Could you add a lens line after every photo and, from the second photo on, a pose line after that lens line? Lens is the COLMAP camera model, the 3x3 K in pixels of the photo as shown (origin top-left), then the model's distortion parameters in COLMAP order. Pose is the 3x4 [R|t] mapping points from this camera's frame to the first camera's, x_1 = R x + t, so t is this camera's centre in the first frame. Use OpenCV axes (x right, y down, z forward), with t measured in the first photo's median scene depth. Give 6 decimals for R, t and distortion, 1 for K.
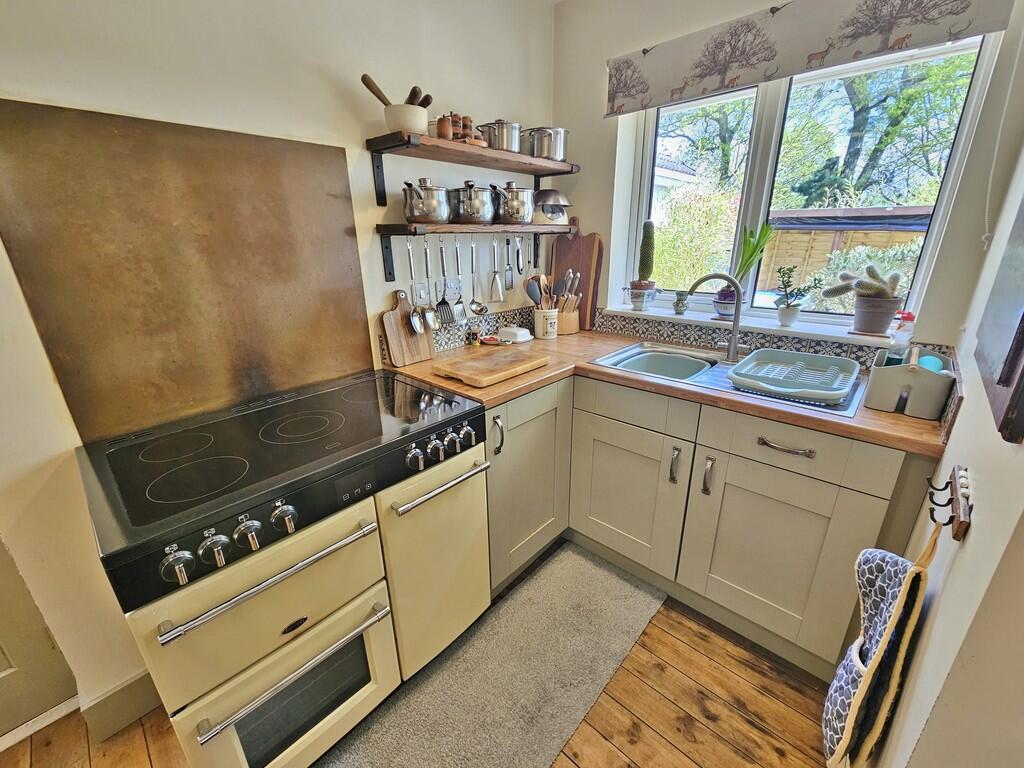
lens RADIAL K [[417.0, 0, 511.9], [0, 417.0, 387.3], [0, 0, 1]] dist [-0.000954, 0.000156]
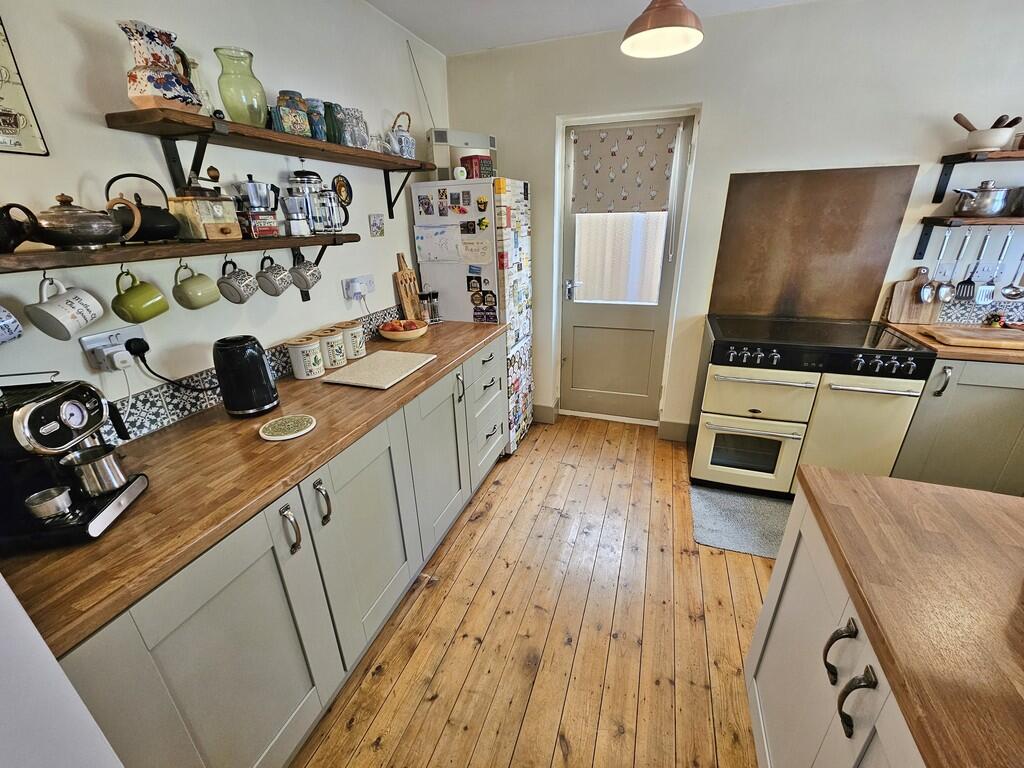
lens RADIAL K [[417.0, 0, 511.9], [0, 417.0, 387.3], [0, 0, 1]] dist [-0.000954, 0.000156]
pose [[0.392234, 0.357558, -0.847529, 0.538727], [-0.295300, 0.921539, 0.252118, 0.193834], [0.871178, 0.151386, 0.467046, -0.787528]]
